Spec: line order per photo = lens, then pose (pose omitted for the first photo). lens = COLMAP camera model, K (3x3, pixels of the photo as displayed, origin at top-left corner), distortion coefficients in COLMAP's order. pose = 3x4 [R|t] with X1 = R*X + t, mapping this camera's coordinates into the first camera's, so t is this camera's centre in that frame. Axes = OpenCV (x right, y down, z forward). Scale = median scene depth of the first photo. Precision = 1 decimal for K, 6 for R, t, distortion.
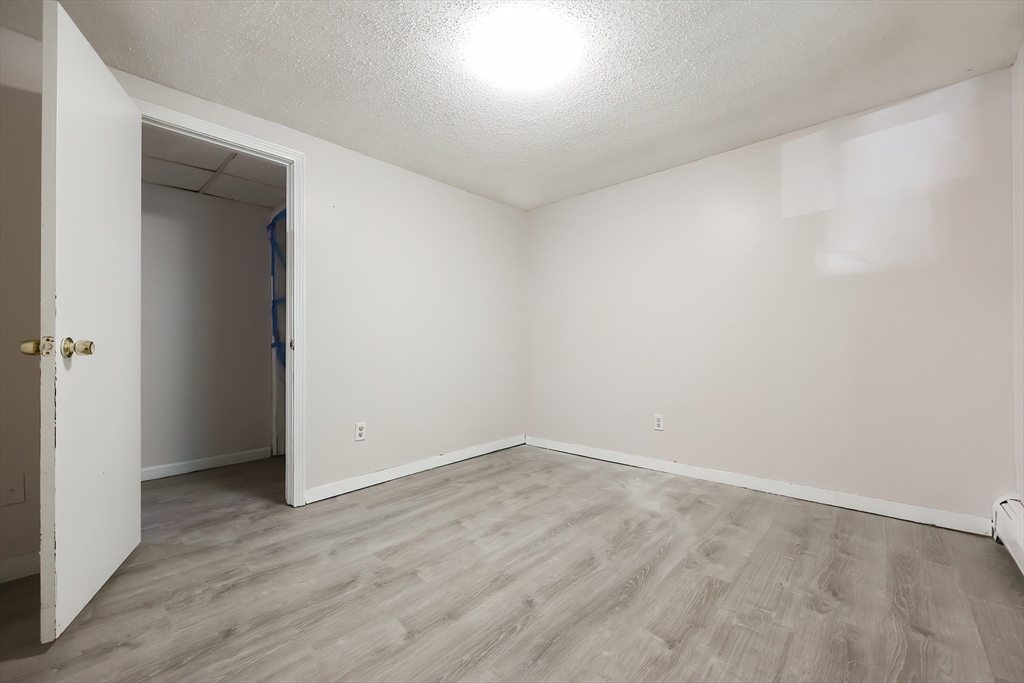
lens RADIAL K [[404.6, 0, 512.0], [0, 404.6, 341.5], [0, 0, 1]] dist [-0.002723, -0.000334]
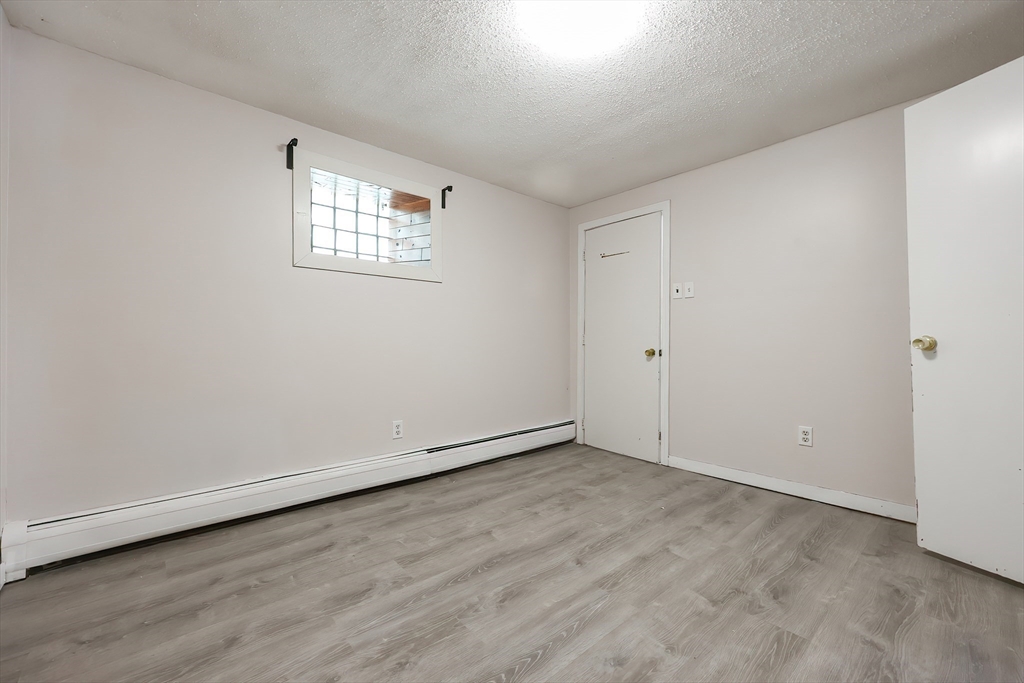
lens RADIAL K [[415.4, 0, 517.1], [0, 415.4, 341.9], [0, 0, 1]] dist [-0.001531, 0.000070]
pose [[-0.994089, 0.012267, 0.107878, 0.066564], [0.010704, 0.999829, -0.015049, 0.020862], [-0.108044, -0.013805, -0.994050, 1.745074]]
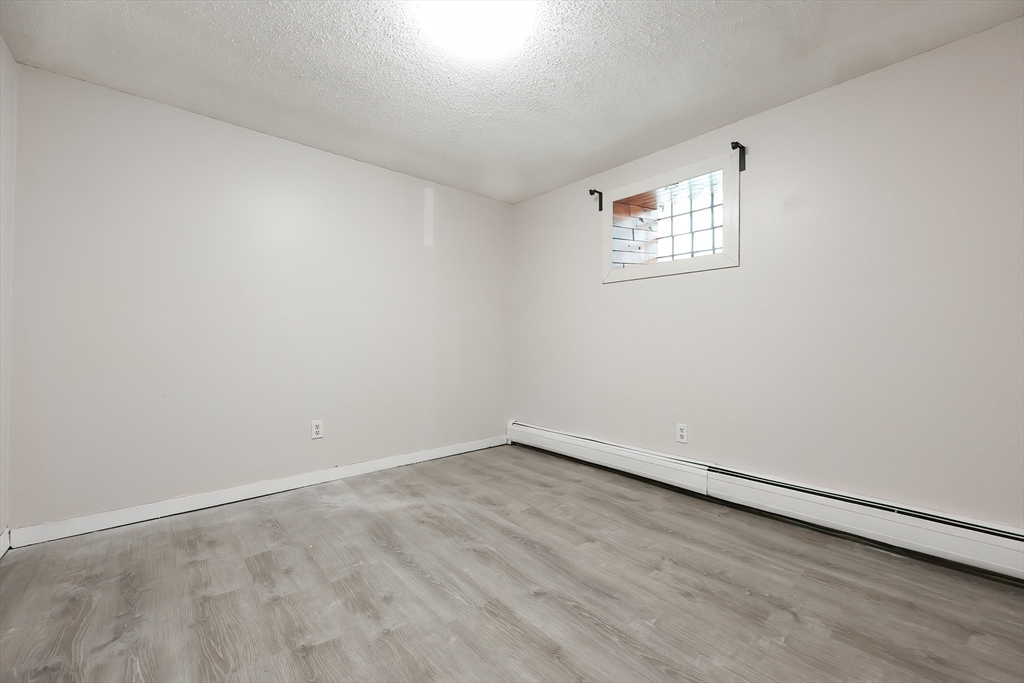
lens RADIAL K [[415.4, 0, 517.1], [0, 415.4, 341.9], [0, 0, 1]] dist [-0.001531, 0.000070]
pose [[0.110065, 0.012122, 0.993850, -0.792568], [-0.014227, 0.999842, -0.010619, 0.019329], [-0.993823, -0.012971, 0.110220, 0.744504]]
